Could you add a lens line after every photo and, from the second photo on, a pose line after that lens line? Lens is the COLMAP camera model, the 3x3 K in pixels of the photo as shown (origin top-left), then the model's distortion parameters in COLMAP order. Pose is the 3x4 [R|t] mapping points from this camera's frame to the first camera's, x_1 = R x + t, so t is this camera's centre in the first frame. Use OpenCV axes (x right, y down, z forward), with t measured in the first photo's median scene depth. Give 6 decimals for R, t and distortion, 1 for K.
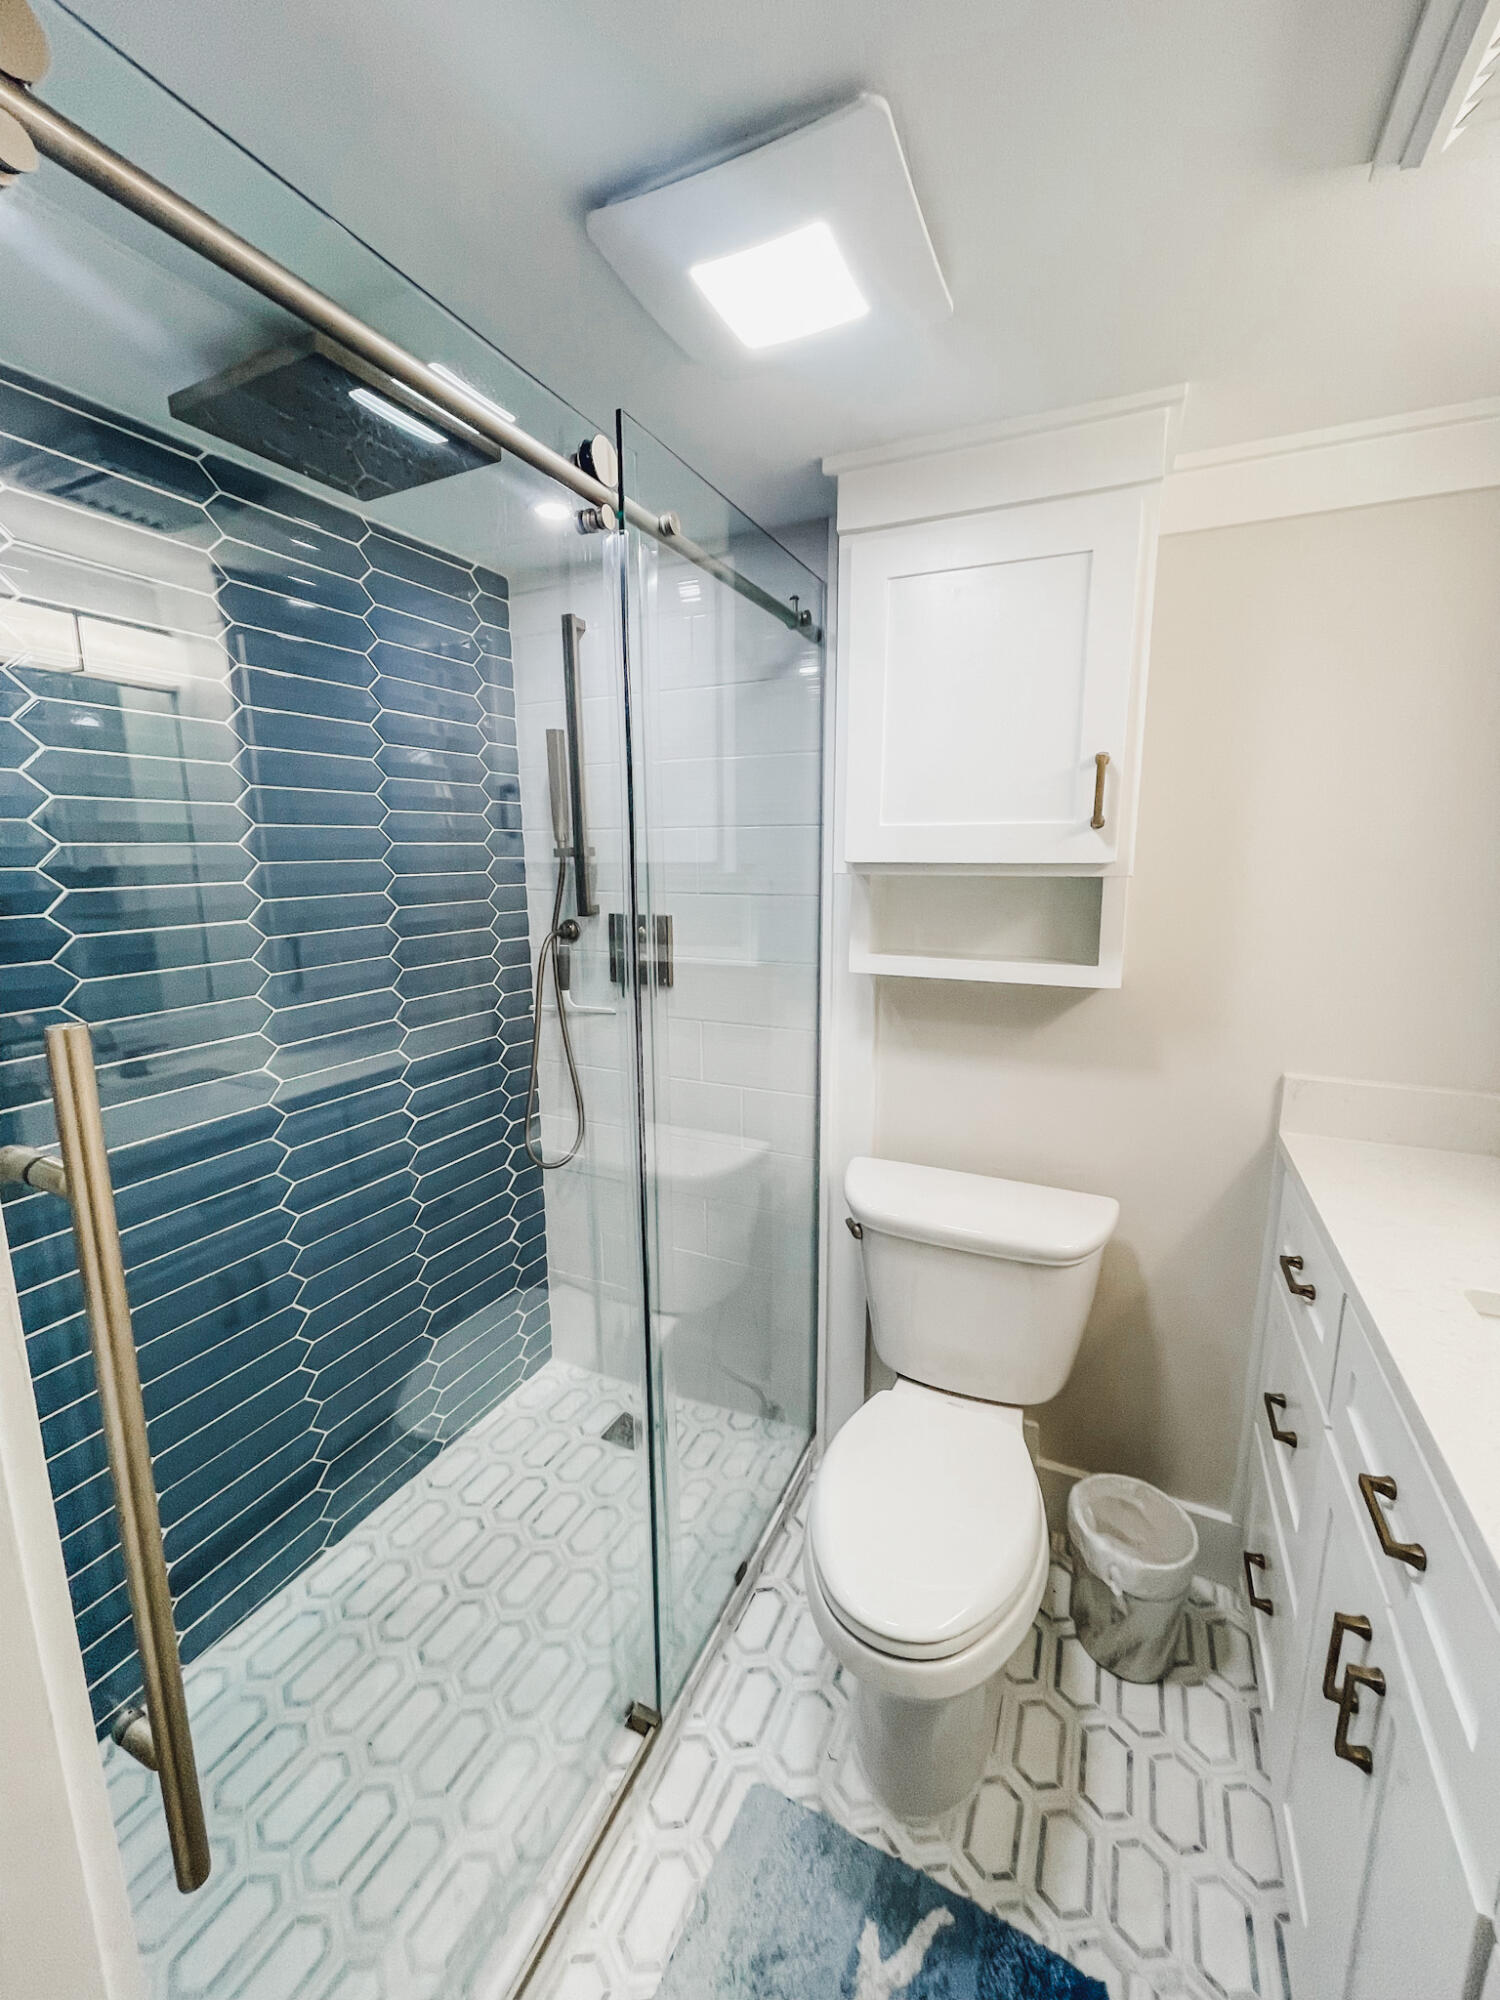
lens RADIAL K [[804.0, 0, 747.9], [0, 804.0, 993.9], [0, 0, 1]] dist [0.017292, -0.008374]
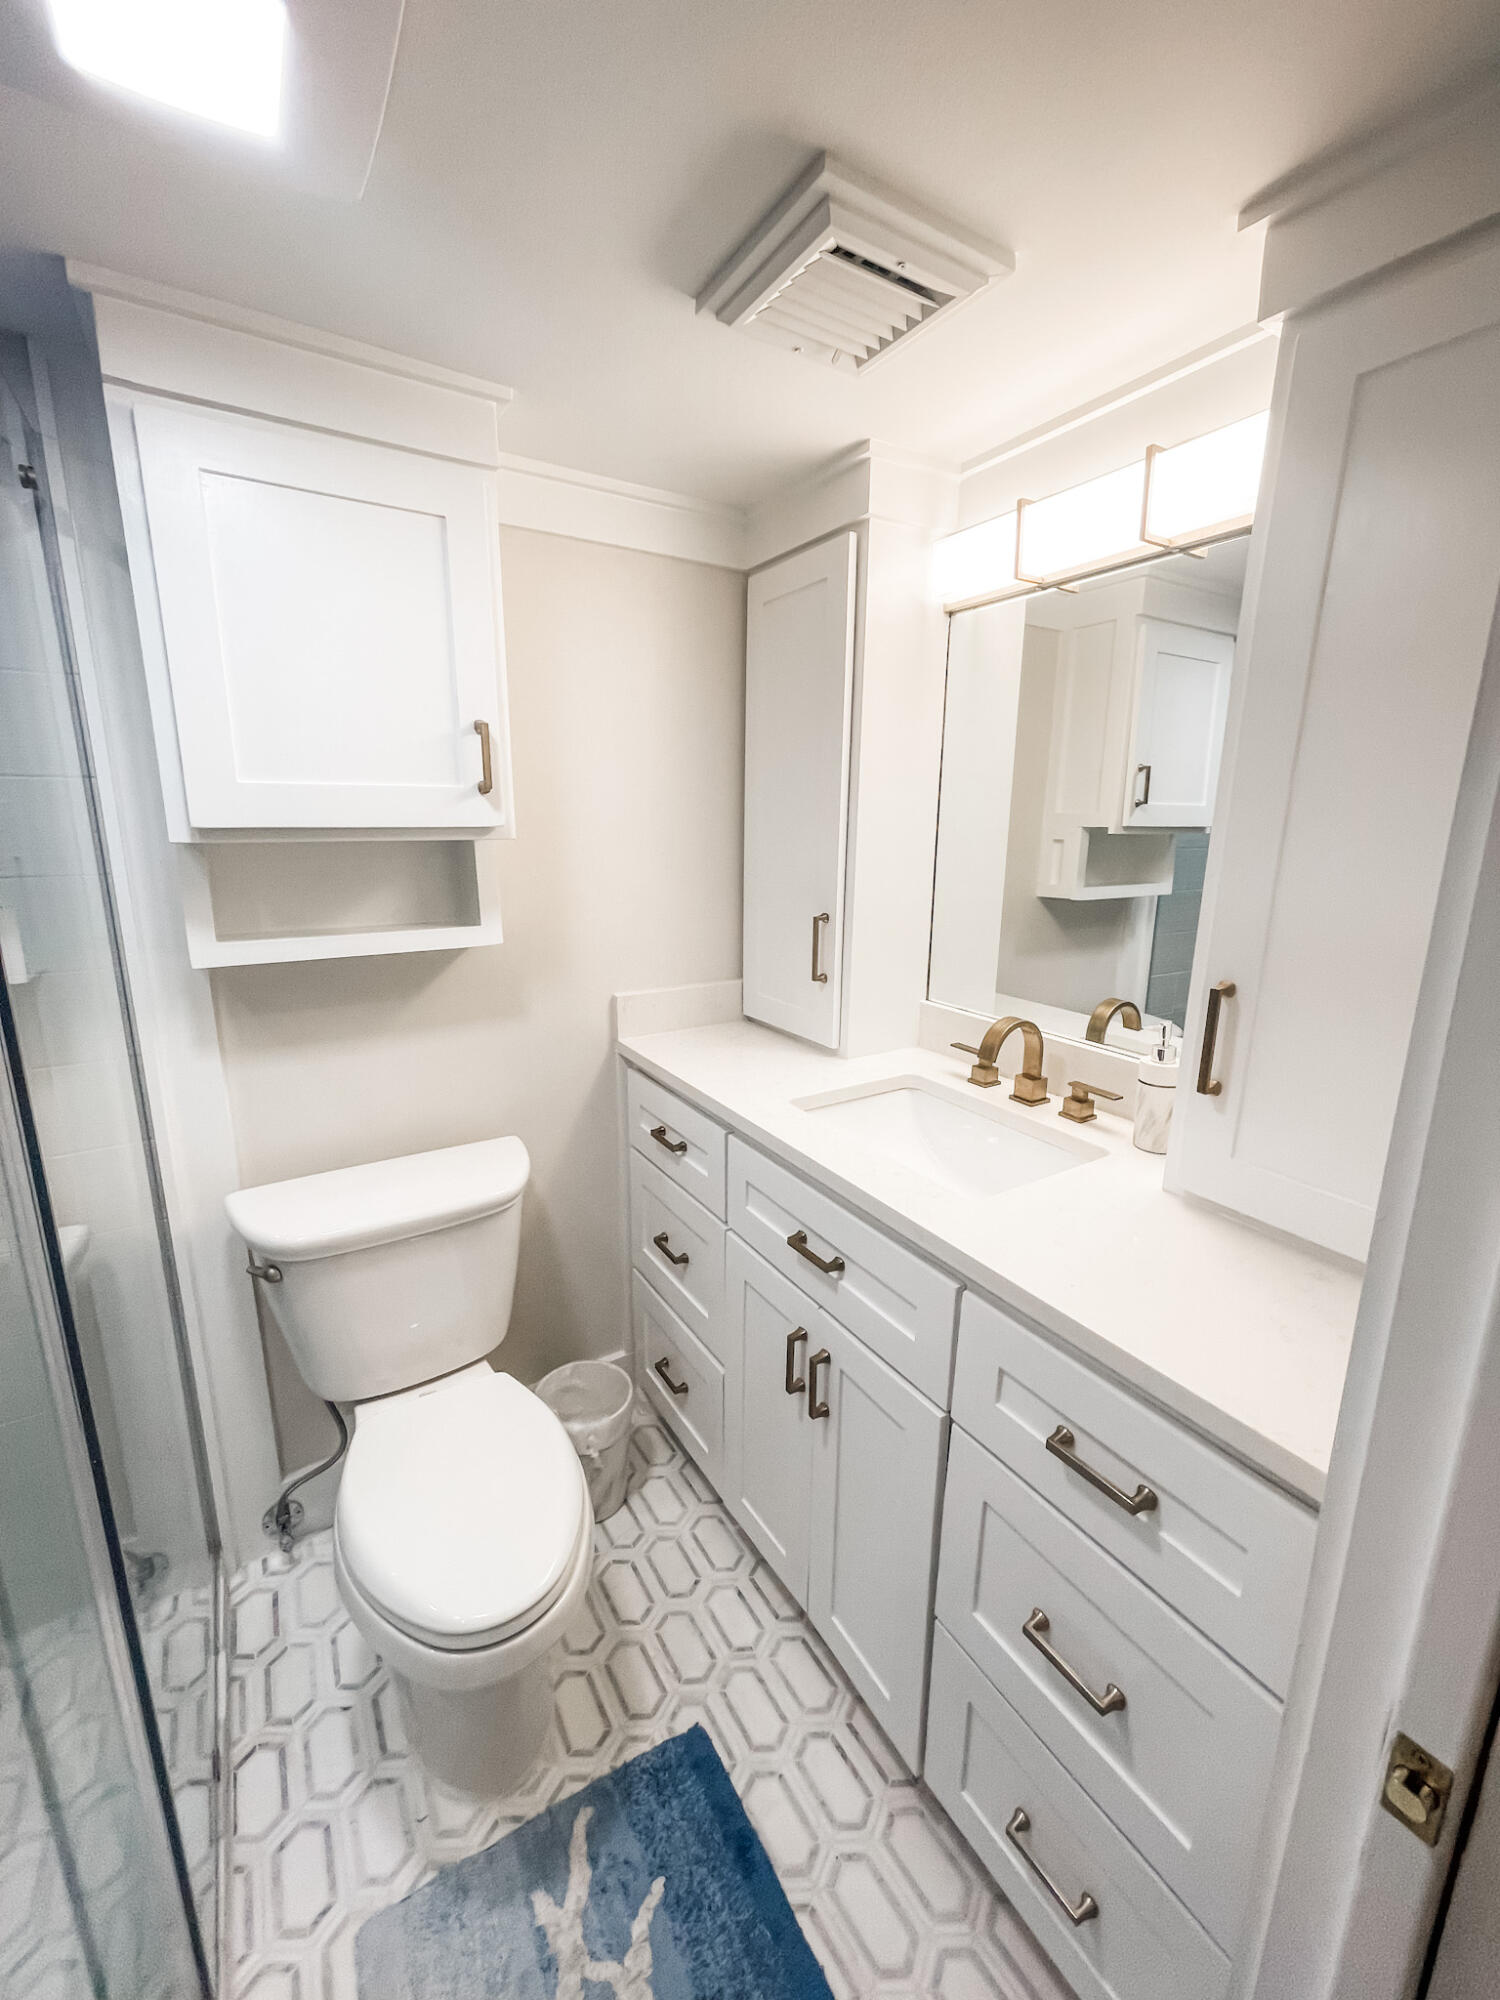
lens RADIAL K [[804.0, 0, 745.4], [0, 804.0, 990.7], [0, 0, 1]] dist [0.001026, -0.000701]
pose [[0.538440, -0.176242, 0.824027, -0.292235], [0.142115, 0.982869, 0.117353, -0.027771], [-0.830594, 0.053919, 0.554263, 0.152894]]
